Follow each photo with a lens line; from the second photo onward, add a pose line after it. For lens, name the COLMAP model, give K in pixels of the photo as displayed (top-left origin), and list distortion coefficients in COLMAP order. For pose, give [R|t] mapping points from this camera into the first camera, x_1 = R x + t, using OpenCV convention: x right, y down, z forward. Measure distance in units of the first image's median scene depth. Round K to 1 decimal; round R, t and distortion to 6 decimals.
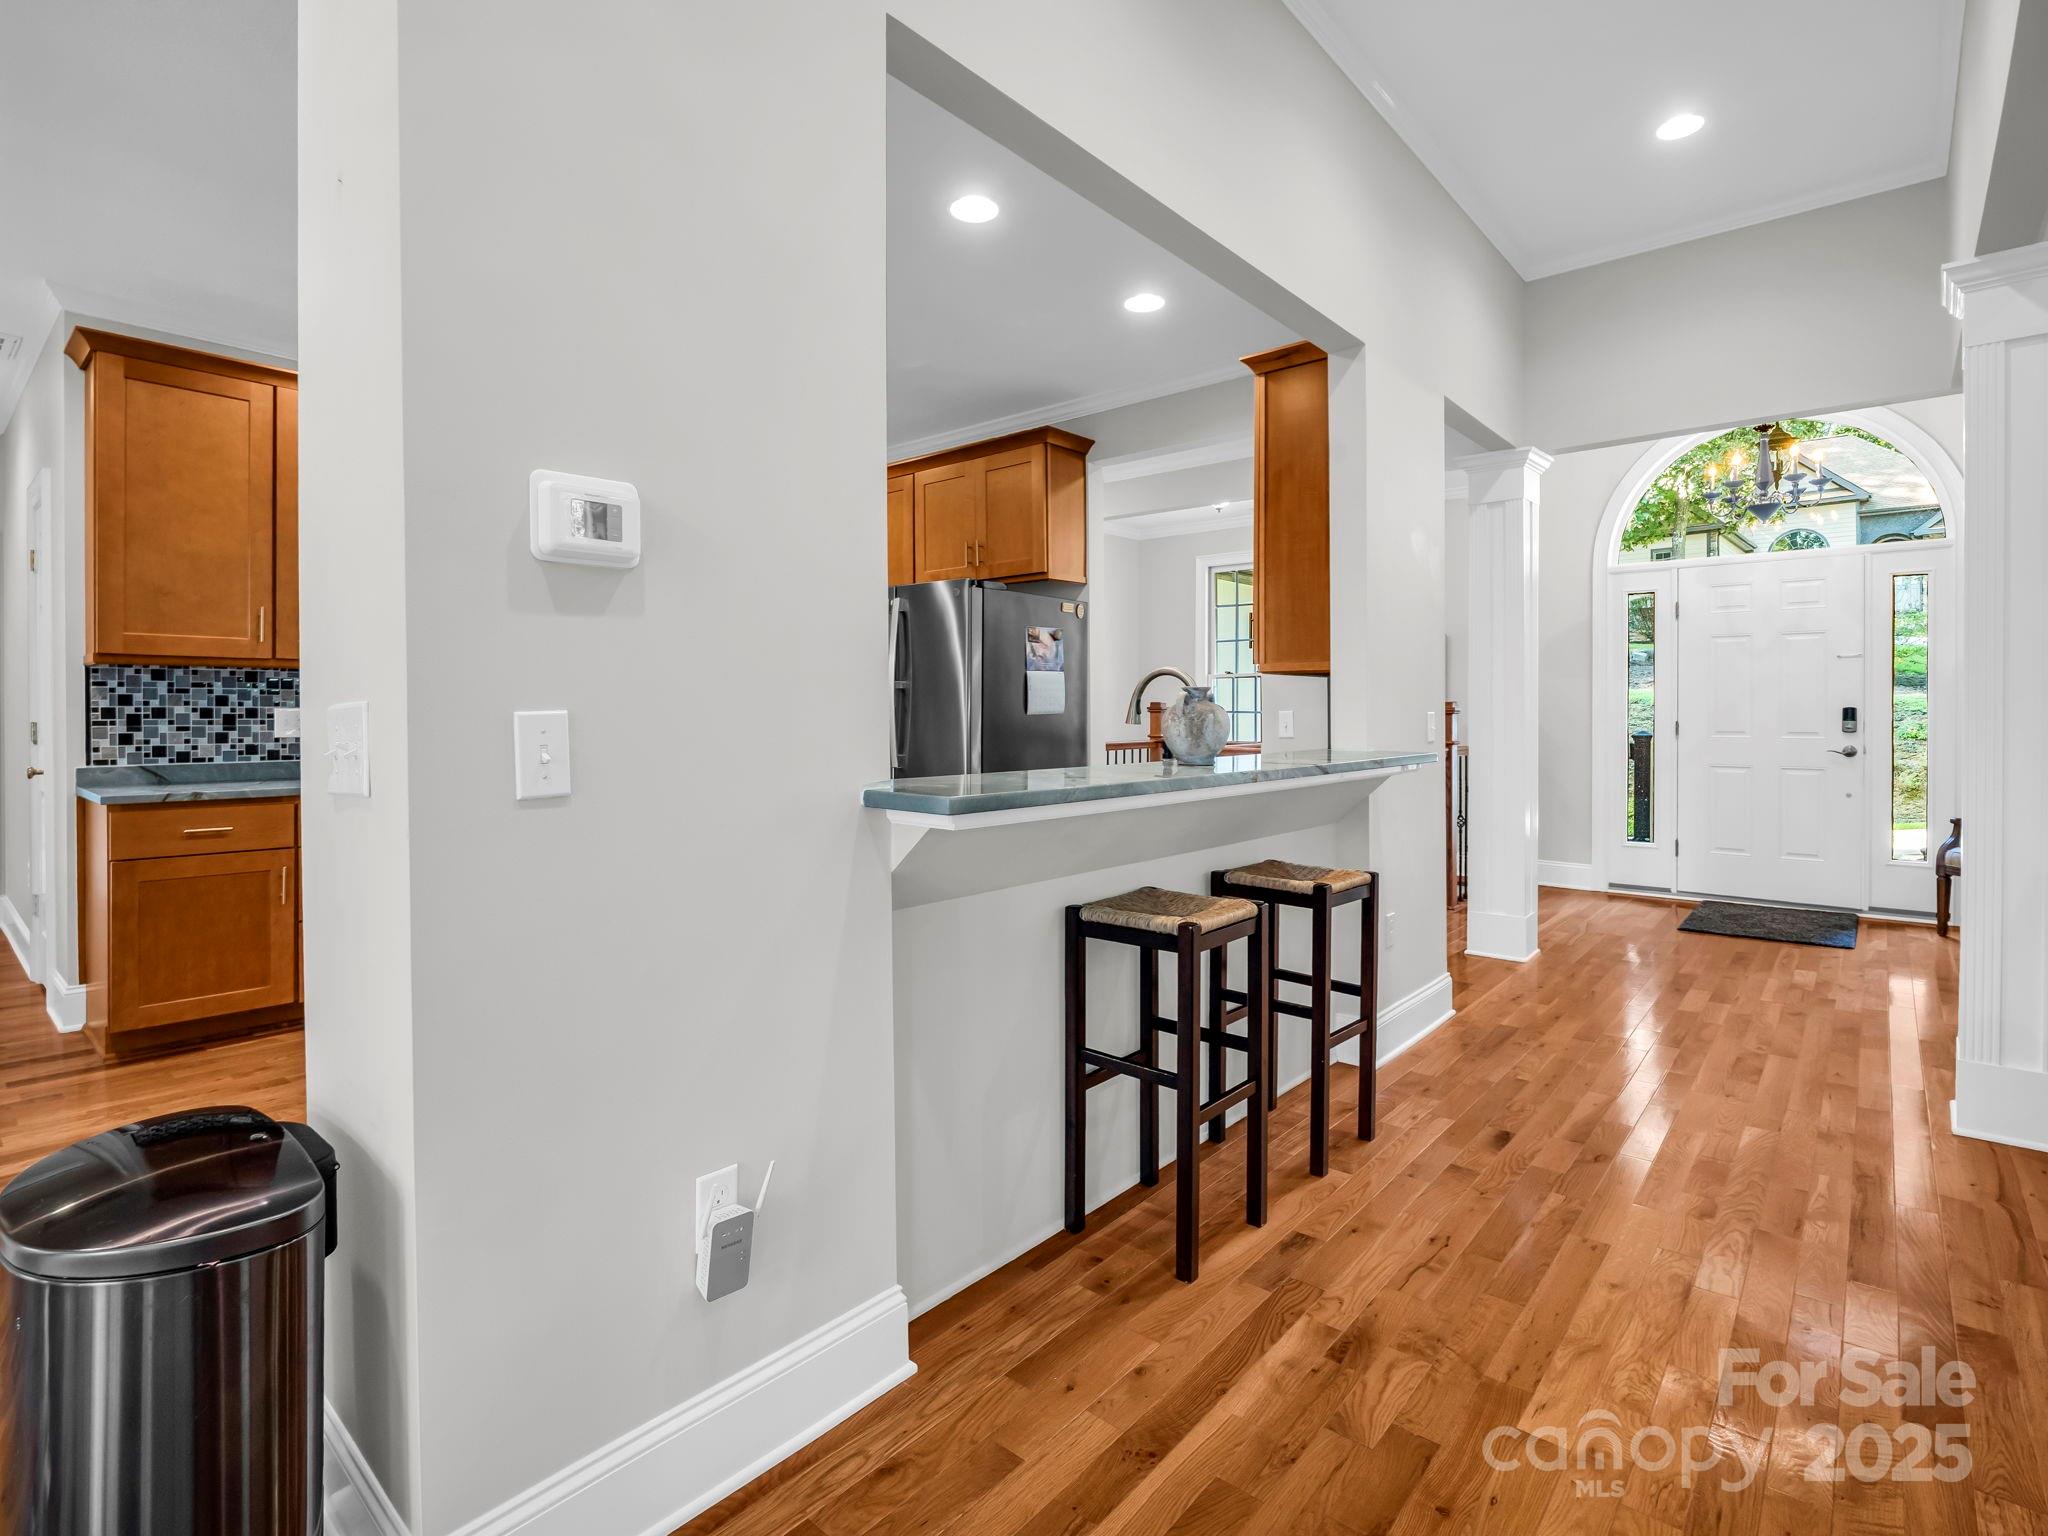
lens RADIAL K [[999.4, 0, 967.1], [0, 999.4, 721.1], [0, 0, 1]] dist [-0.006557, -0.002654]
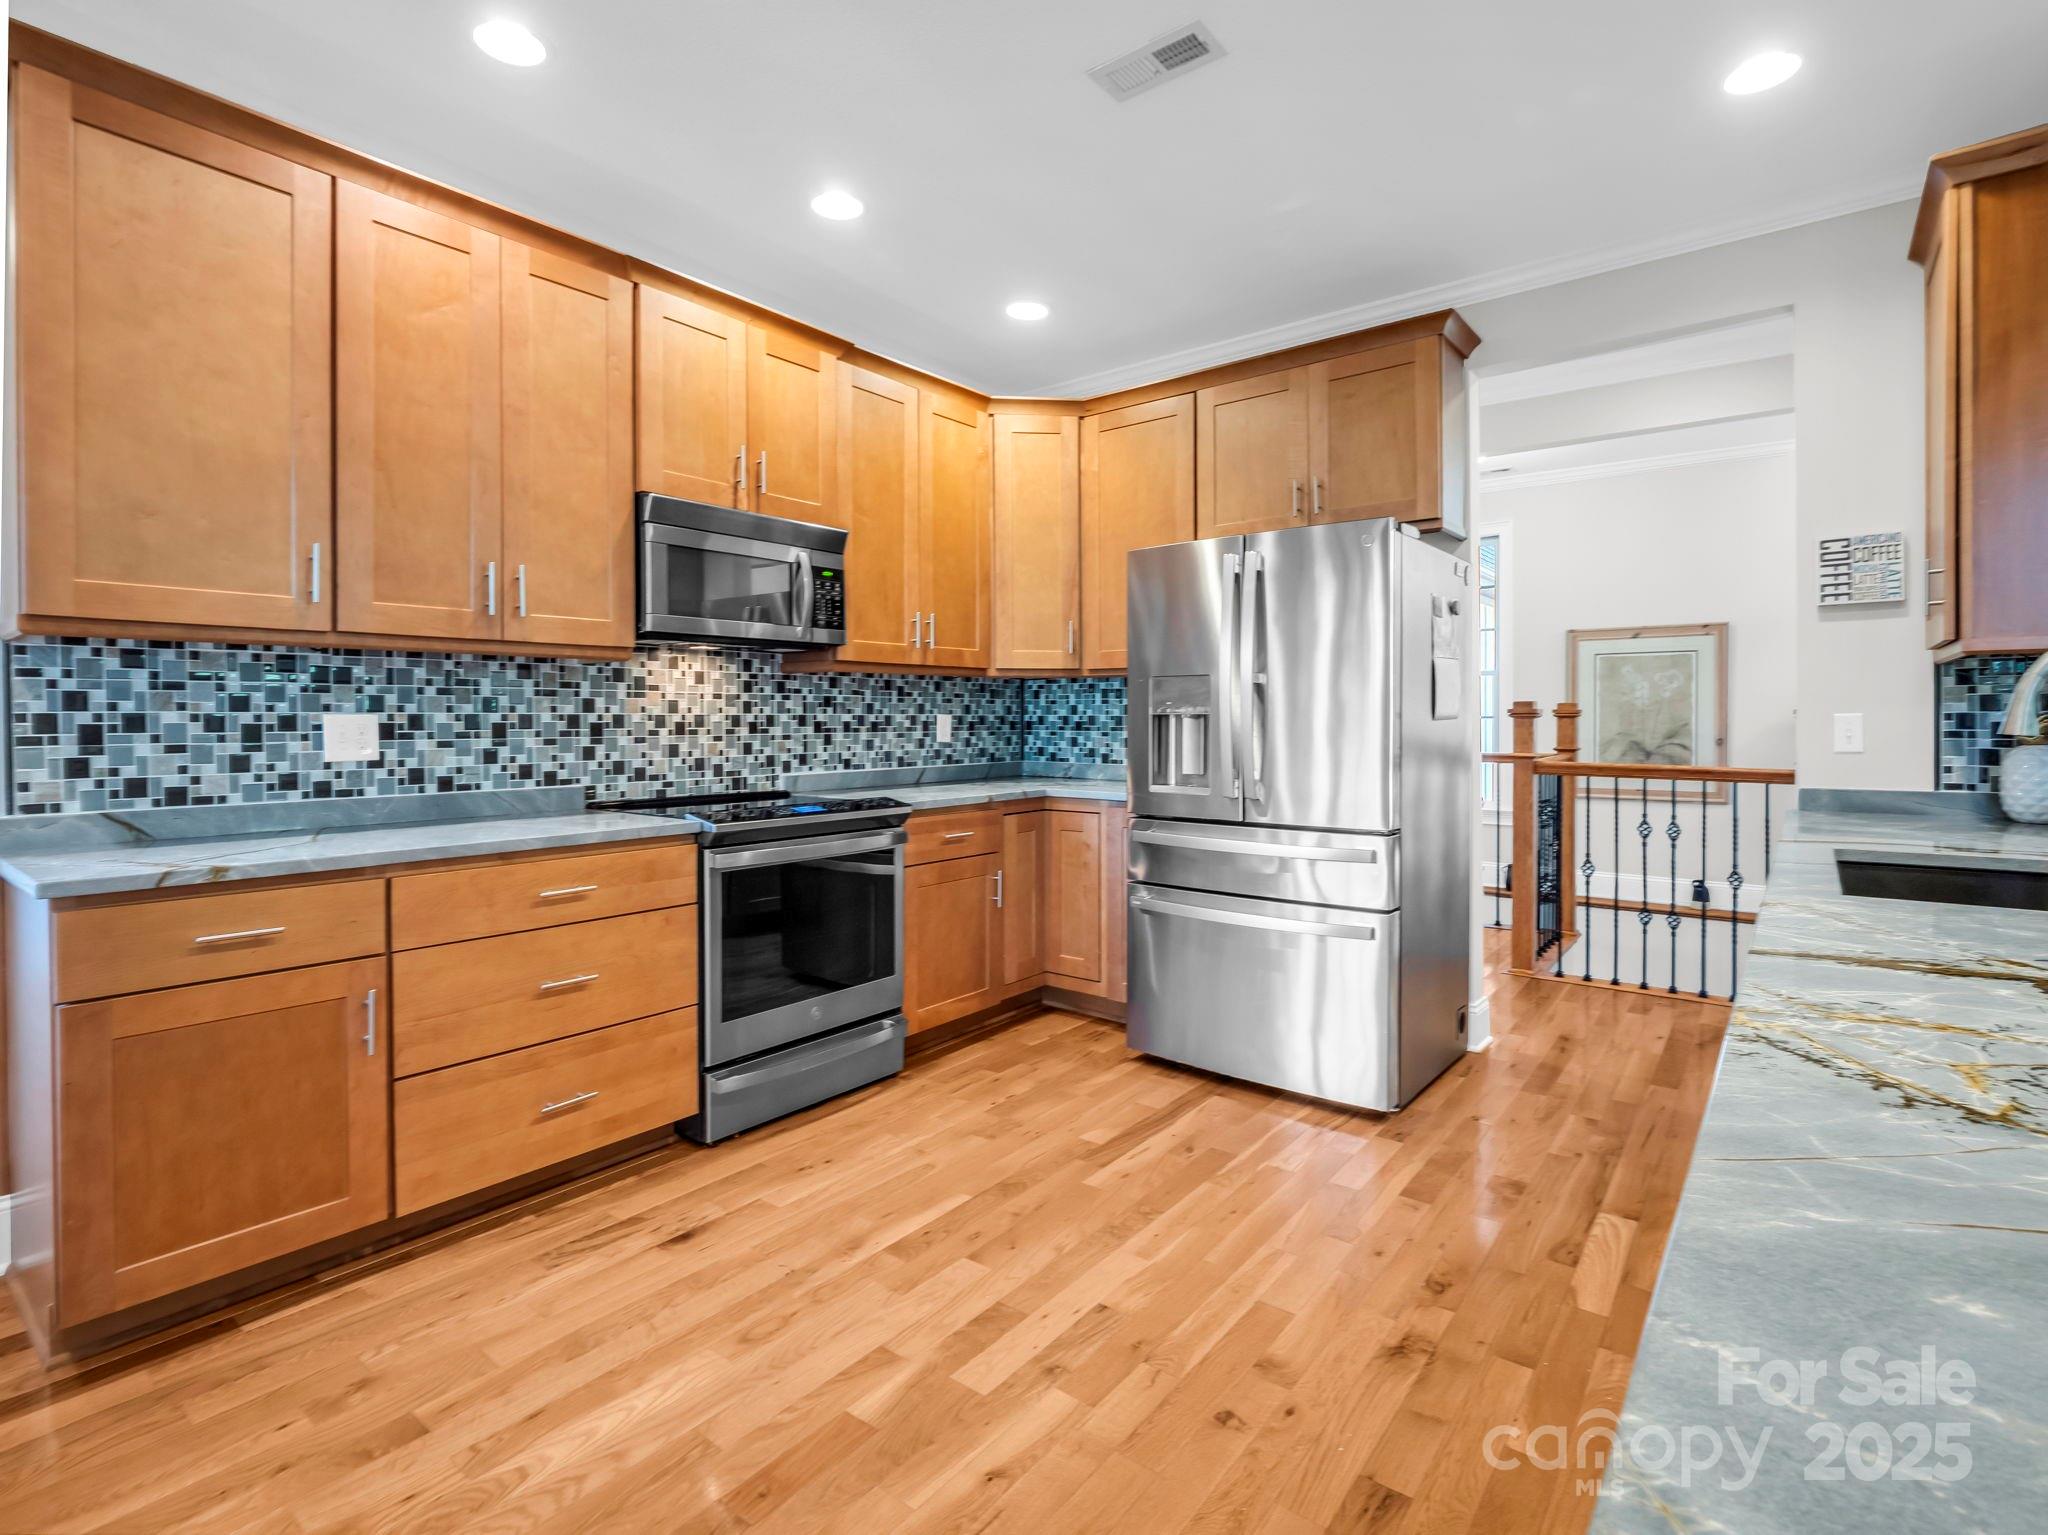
lens RADIAL K [[999.4, 0, 996.1], [0, 999.4, 733.8], [0, 0, 1]] dist [-0.006557, -0.002654]
pose [[0.998163, -0.004894, 0.060382, -0.339671], [0.004633, 0.999979, 0.004464, -0.002022], [-0.060402, -0.004176, 0.998165, 0.381875]]
